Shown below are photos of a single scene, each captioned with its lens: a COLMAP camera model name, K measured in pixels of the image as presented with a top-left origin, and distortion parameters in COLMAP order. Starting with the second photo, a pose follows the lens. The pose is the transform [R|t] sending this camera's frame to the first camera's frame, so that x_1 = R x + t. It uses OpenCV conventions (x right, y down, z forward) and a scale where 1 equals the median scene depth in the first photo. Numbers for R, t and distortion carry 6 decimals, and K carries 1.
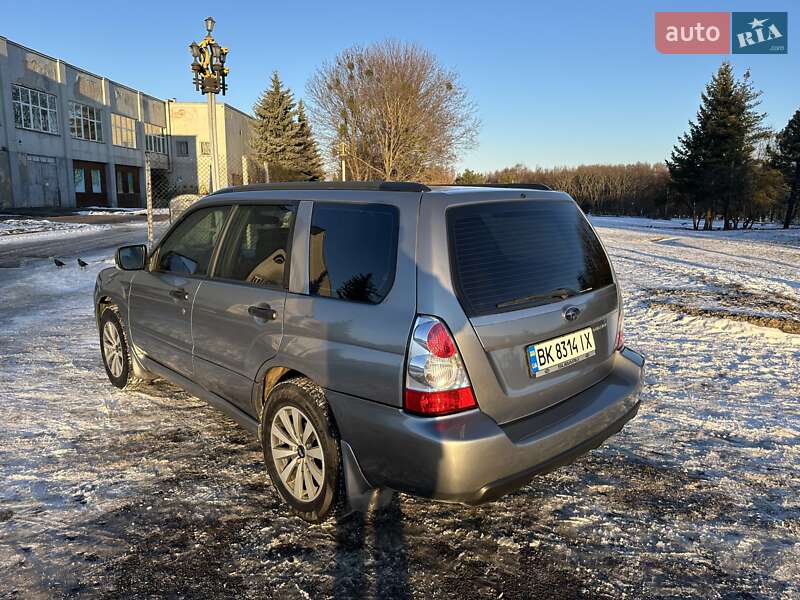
lens RADIAL K [[564.1, 0, 395.5], [0, 564.1, 297.3], [0, 0, 1]] dist [0.031201, -0.039542]
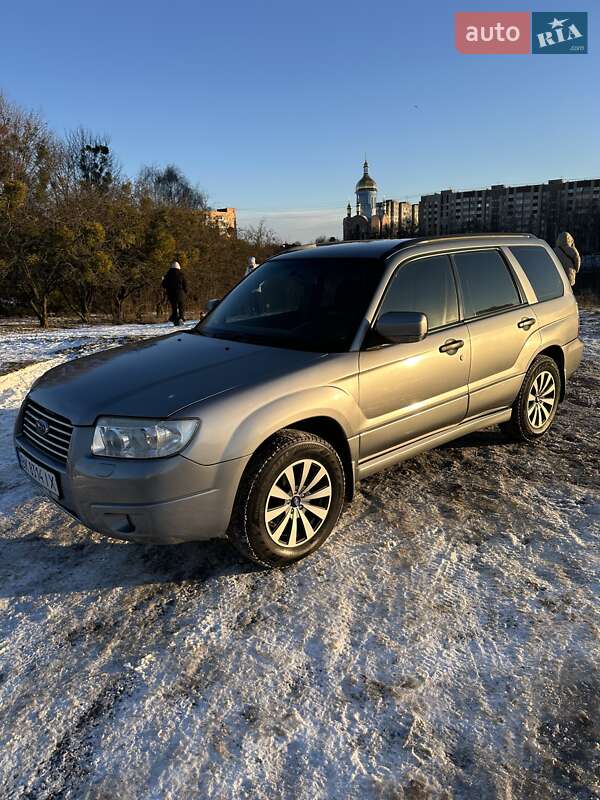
lens RADIAL K [[555.4, 0, 295.3], [0, 555.4, 407.9], [0, 0, 1]] dist [0.051747, -0.071139]
pose [[0.028177, -0.269400, 0.962616, -1.502064], [0.213845, 0.942329, 0.257463, -0.235906], [-0.976461, 0.198596, 0.084162, 1.320157]]
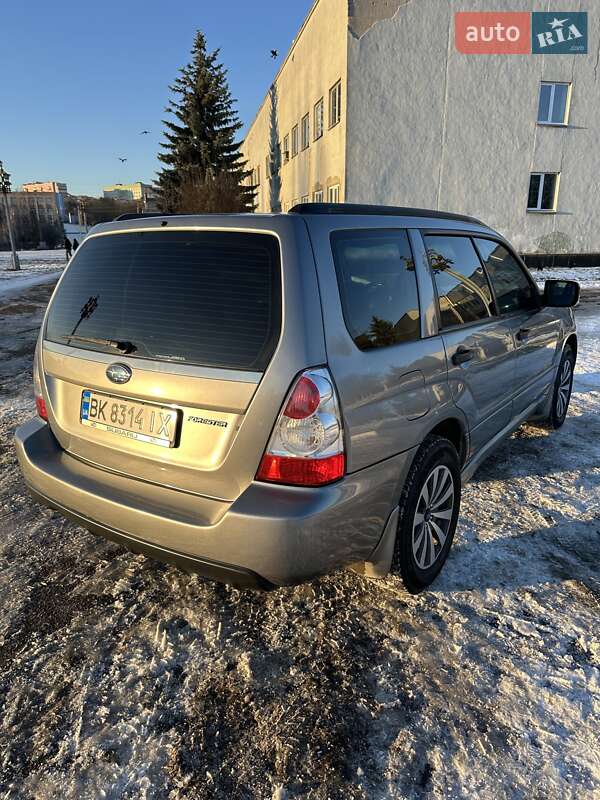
lens RADIAL K [[564.1, 0, 300.0], [0, 564.1, 400.0], [0, 0, 1]] dist [0.031201, -0.039542]
pose [[0.195407, 0.267070, -0.943658, 0.892406], [-0.165171, 0.957425, 0.236763, -0.134657], [0.966713, 0.109600, 0.231200, 0.834655]]
